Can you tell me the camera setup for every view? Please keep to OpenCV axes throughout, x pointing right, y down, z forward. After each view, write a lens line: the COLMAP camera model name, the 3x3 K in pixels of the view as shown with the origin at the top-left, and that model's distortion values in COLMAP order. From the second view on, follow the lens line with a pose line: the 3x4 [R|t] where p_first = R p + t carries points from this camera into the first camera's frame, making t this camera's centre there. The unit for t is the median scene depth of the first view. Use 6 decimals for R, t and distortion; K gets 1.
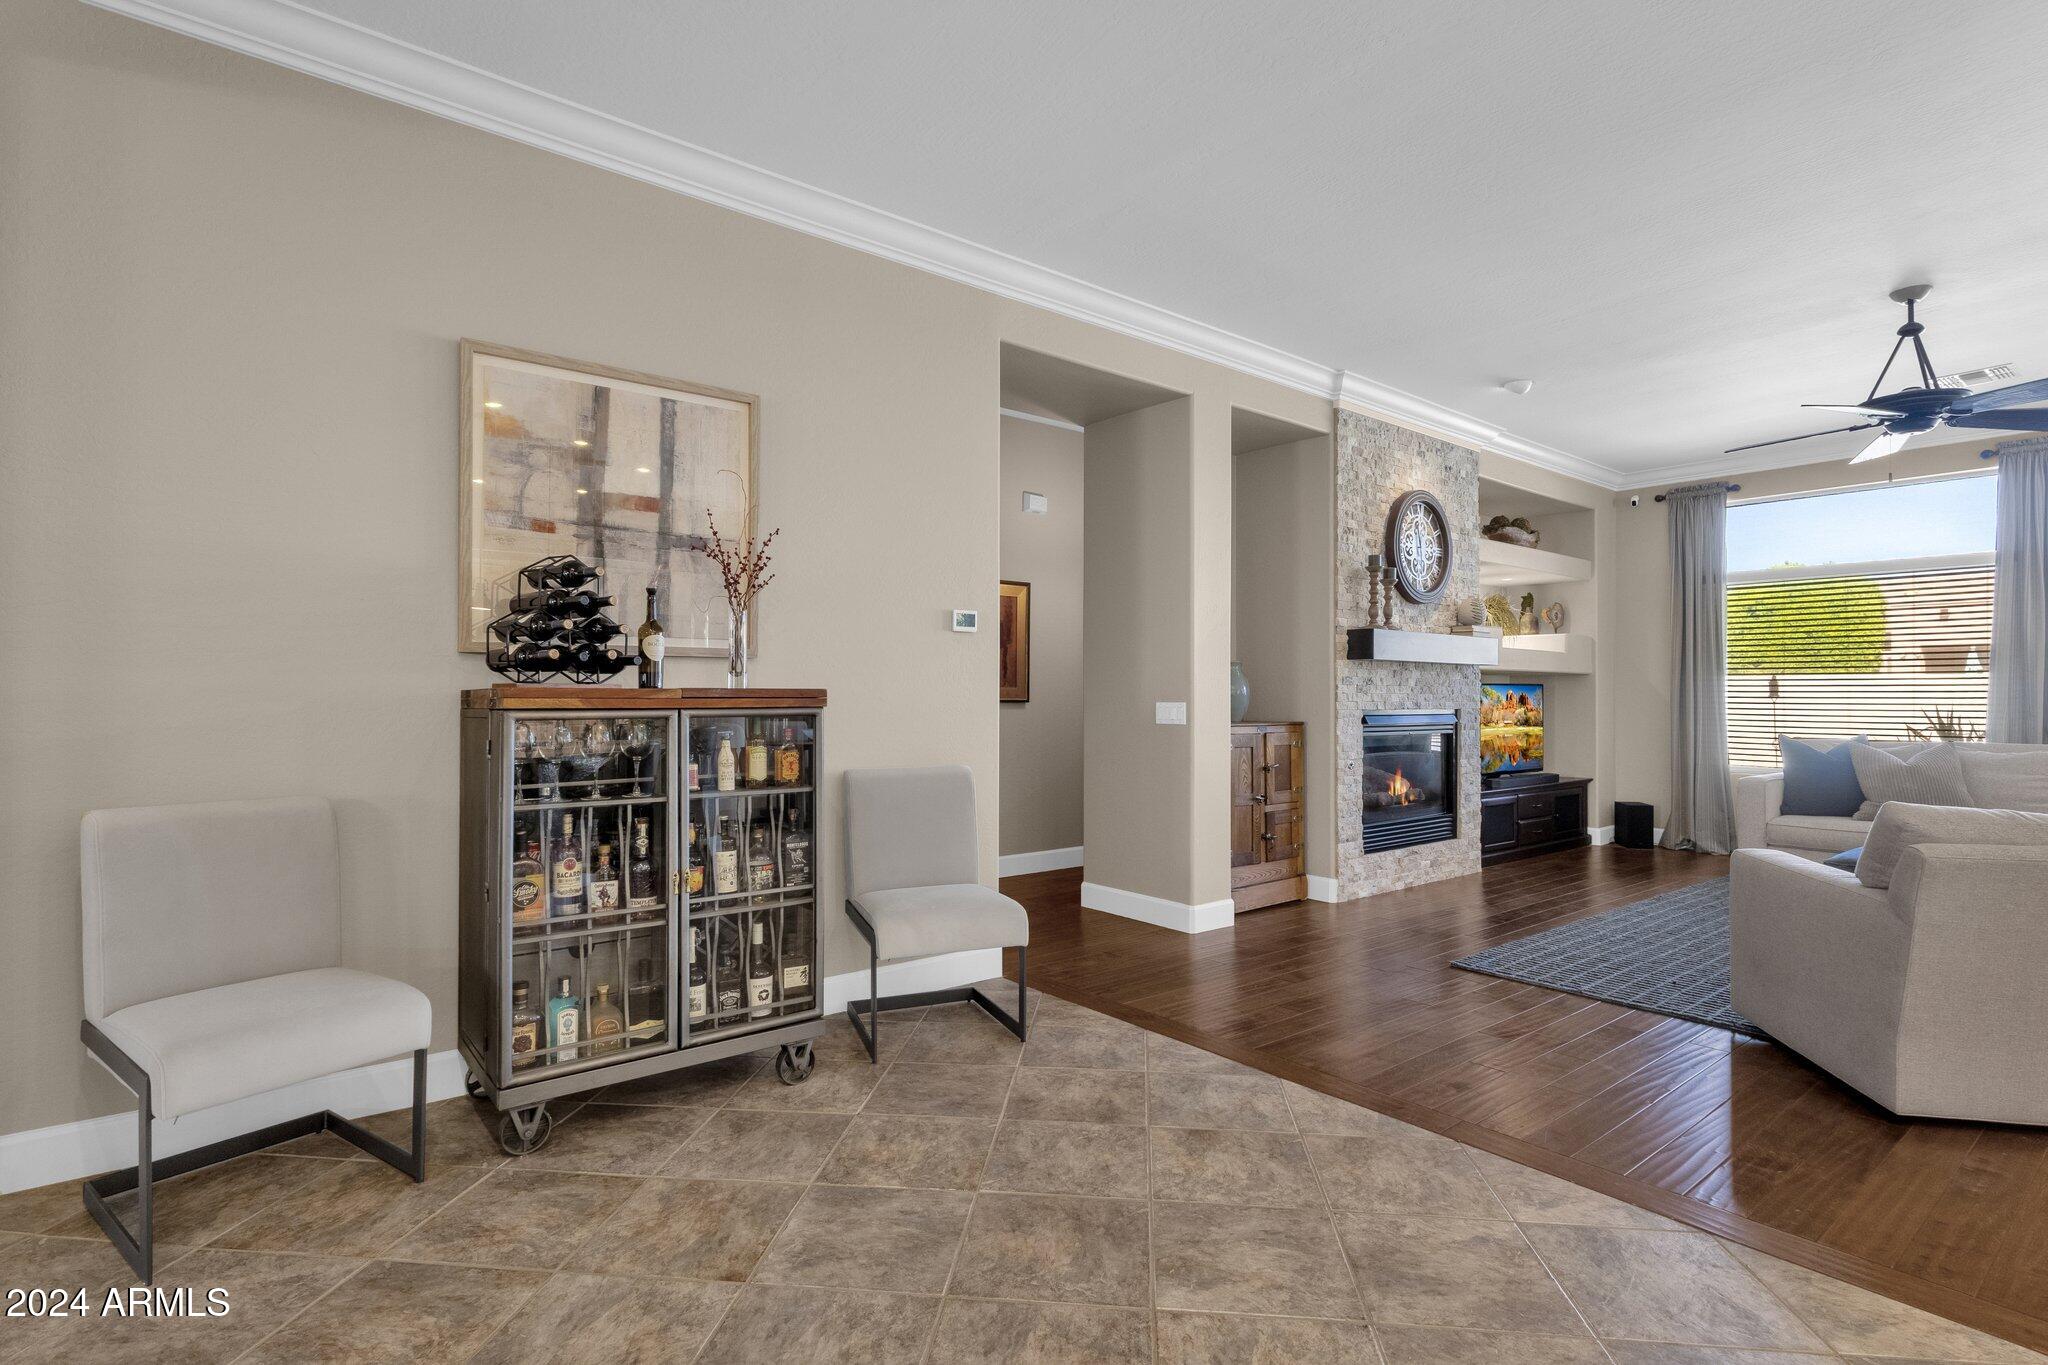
lens RADIAL K [[988.8, 0, 1024.0], [0, 988.8, 682.5], [0, 0, 1]] dist [-0.002162, -0.000562]
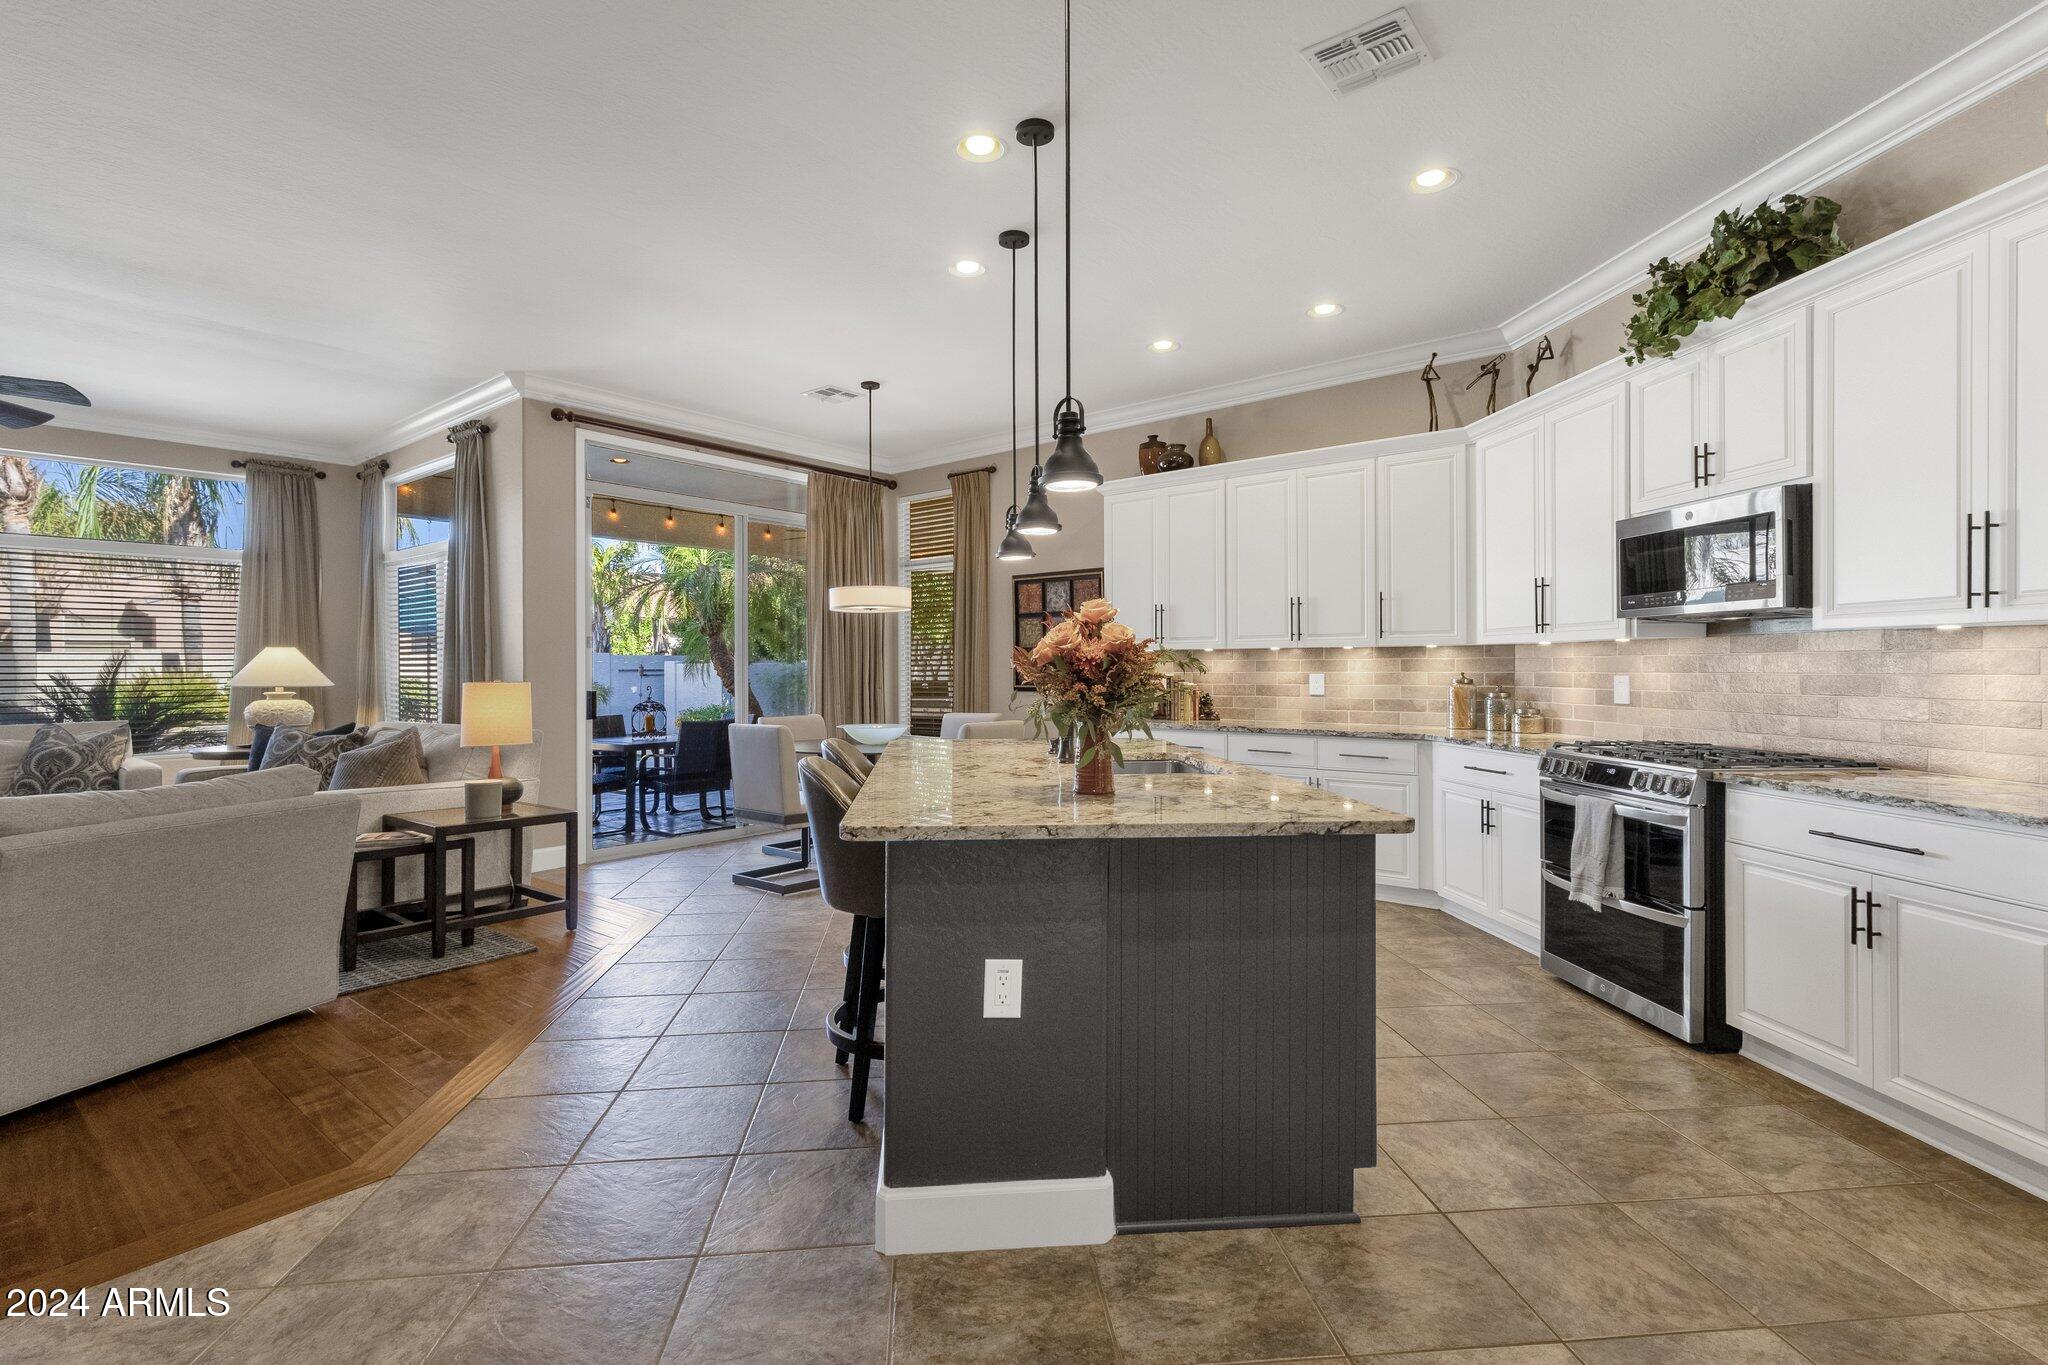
lens RADIAL K [[954.8, 0, 1014.4], [0, 954.8, 661.3], [0, 0, 1]] dist [0.003987, 0.000962]
pose [[-0.205703, 0.000642, 0.978614, -0.124758], [-0.005335, 0.999984, -0.001778, -0.008638], [-0.978600, -0.005586, -0.205697, 0.124242]]
